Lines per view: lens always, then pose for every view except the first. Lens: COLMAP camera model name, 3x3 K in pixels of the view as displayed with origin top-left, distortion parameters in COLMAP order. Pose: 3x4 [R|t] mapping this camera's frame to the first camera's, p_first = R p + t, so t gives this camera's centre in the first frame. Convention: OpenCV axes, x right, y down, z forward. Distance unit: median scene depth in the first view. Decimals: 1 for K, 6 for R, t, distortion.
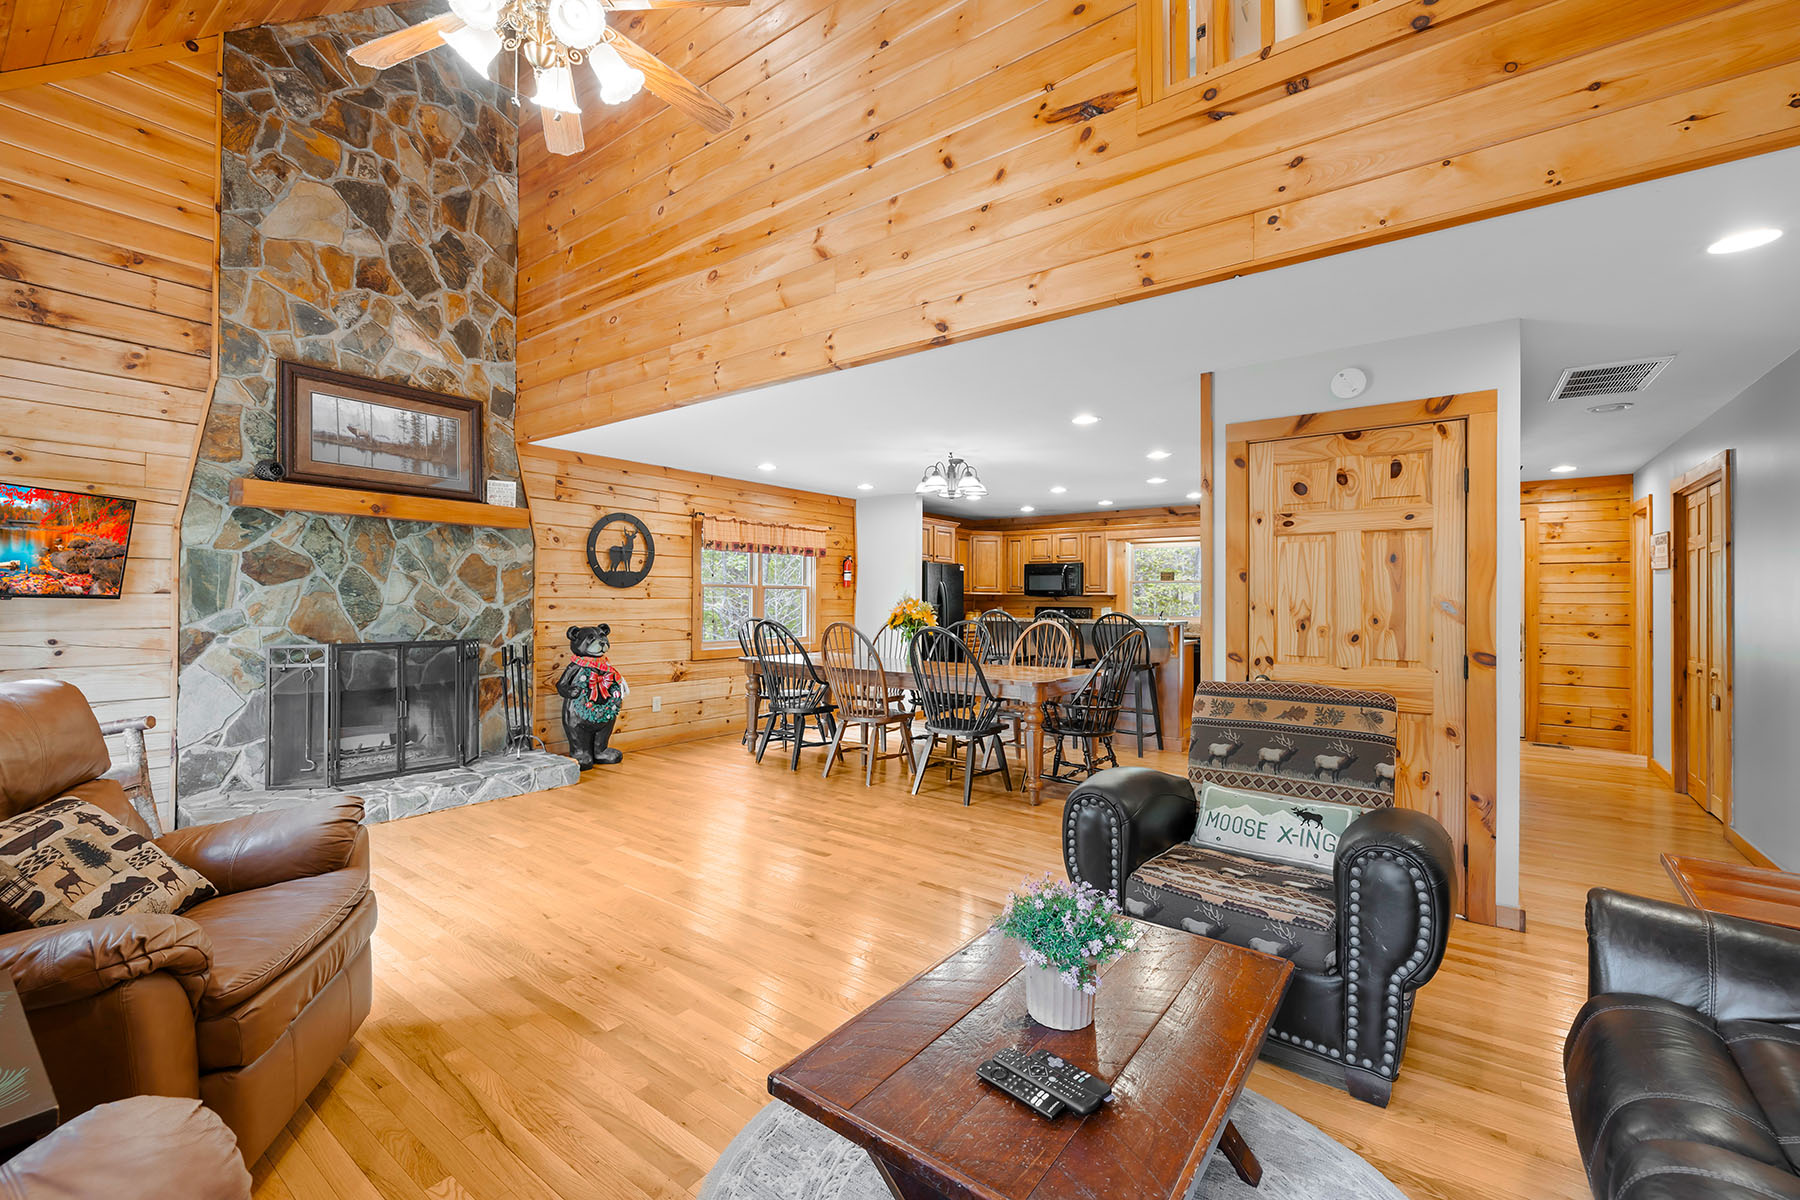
lens RADIAL K [[730.9, 0, 894.9], [0, 730.9, 591.9], [0, 0, 1]] dist [-0.002905, -0.000307]
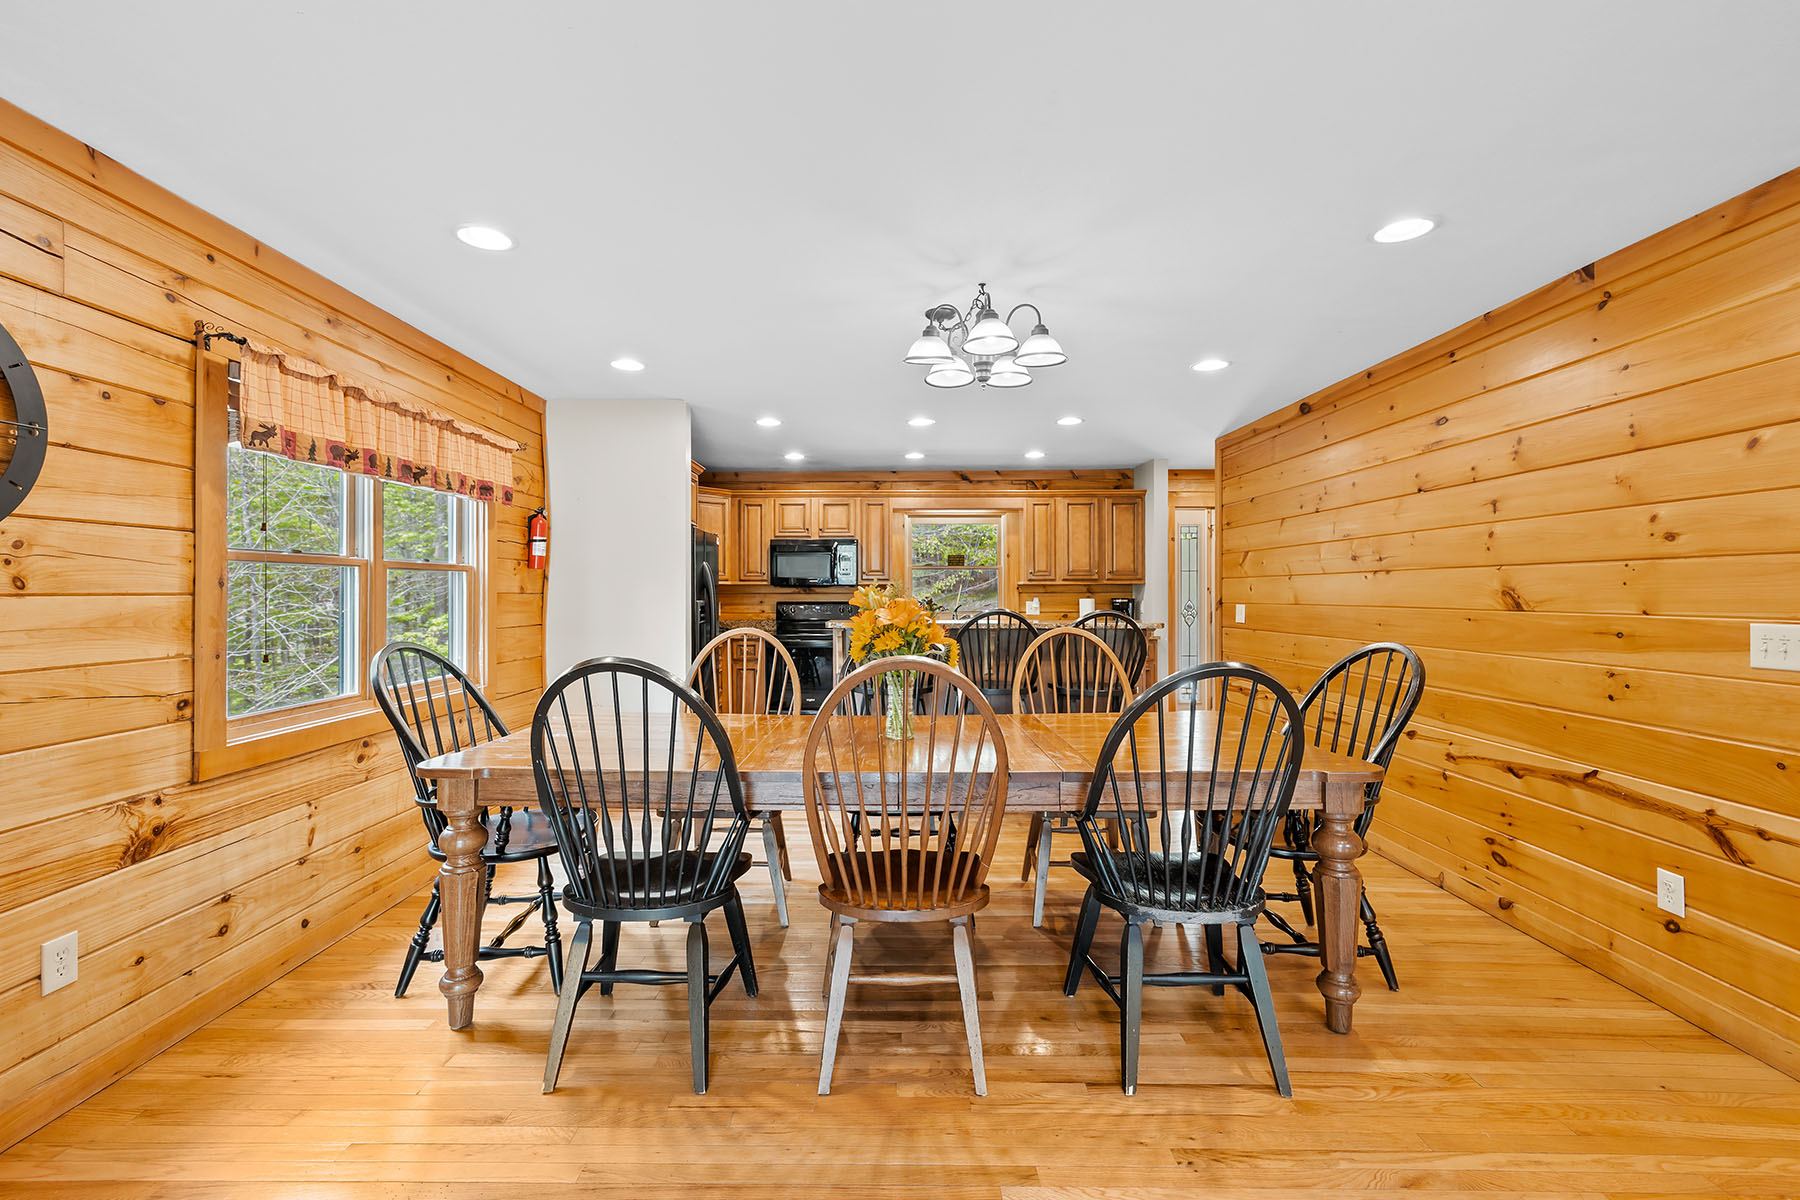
lens RADIAL K [[755.9, 0, 889.9], [0, 755.9, 592.4], [0, 0, 1]] dist [0.000790, -0.000183]
pose [[0.796767, -0.006224, 0.604255, -0.291743], [-0.001680, 0.999920, 0.012515, 0.004209], [-0.604285, -0.010987, 0.796693, 0.674845]]
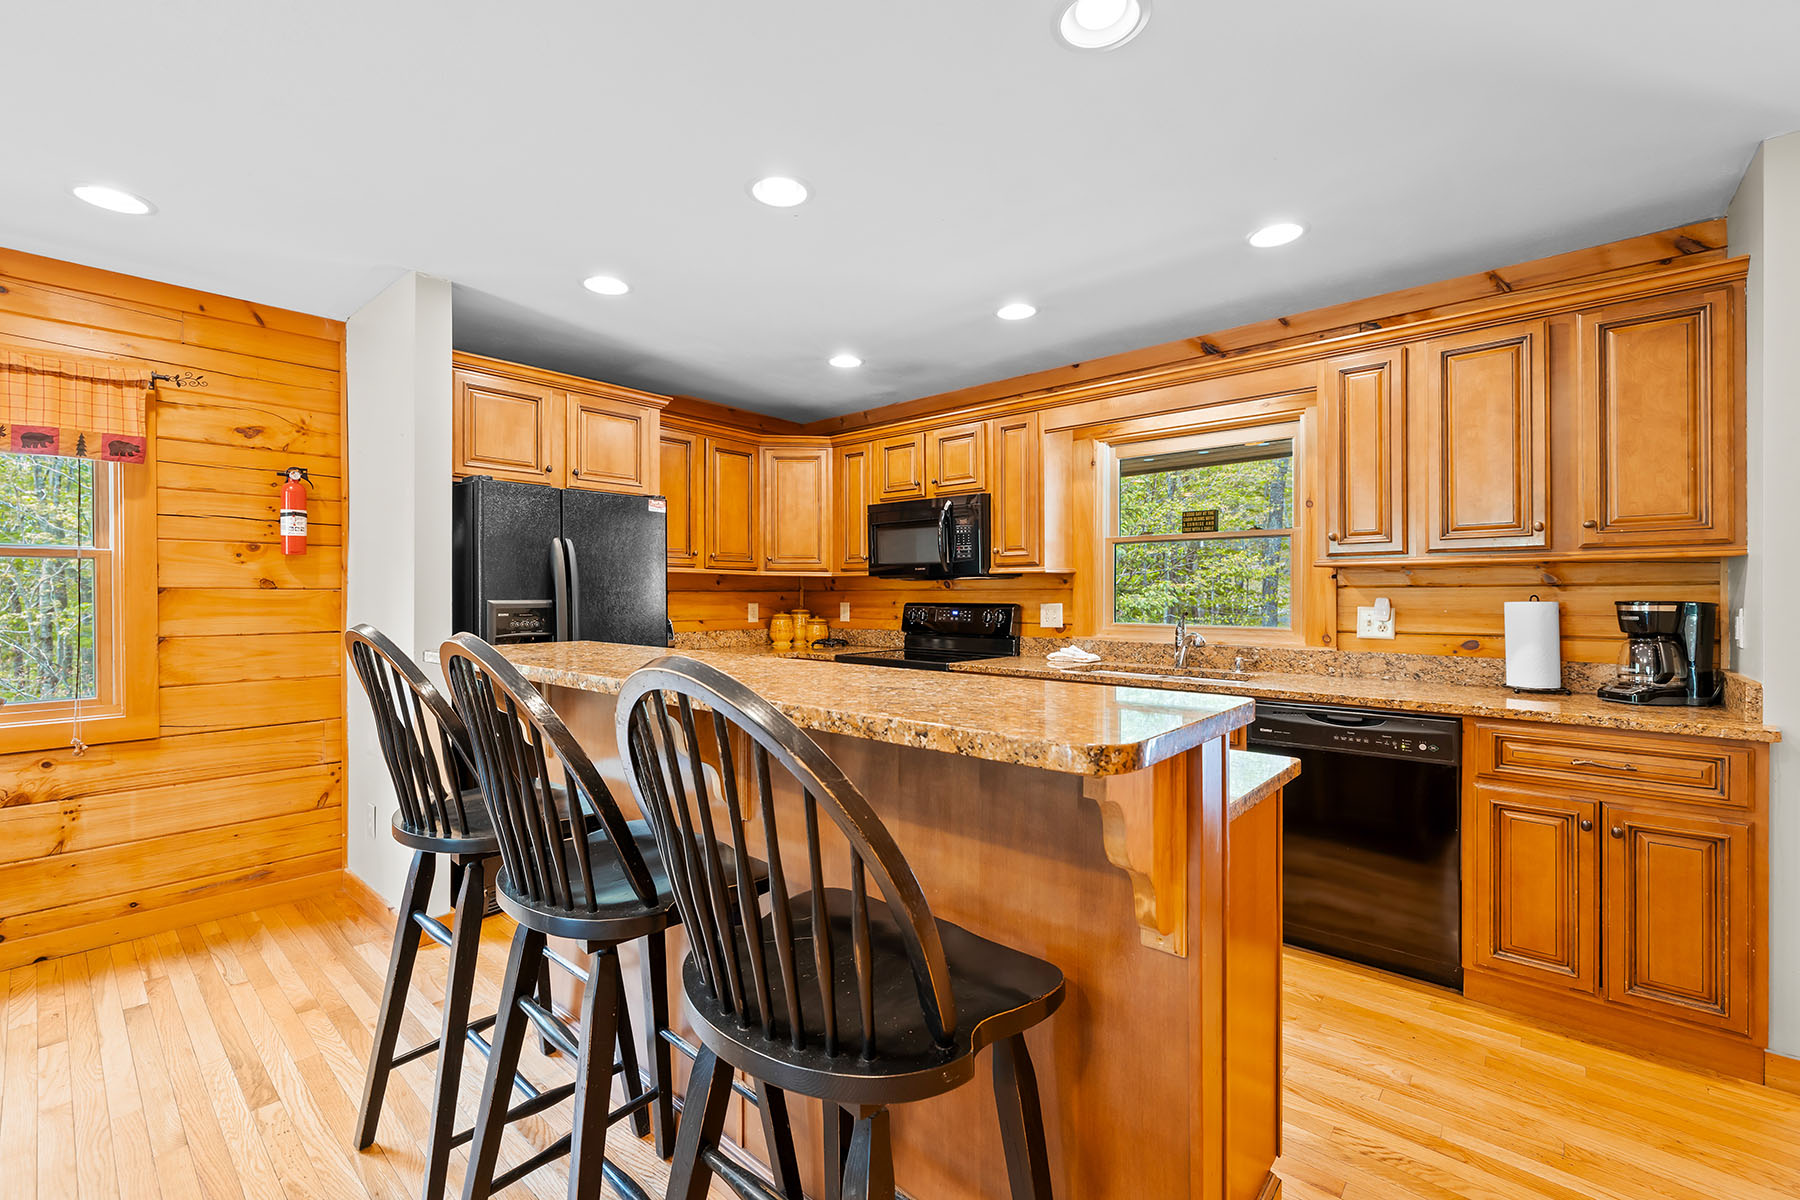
lens RADIAL K [[755.9, 0, 889.9], [0, 755.9, 592.4], [0, 0, 1]] dist [0.000790, -0.000183]
pose [[0.997819, -0.007567, -0.065577, 0.399560], [0.008424, 0.999883, 0.012792, 0.015554], [0.065472, -0.013316, 0.997766, 1.000159]]
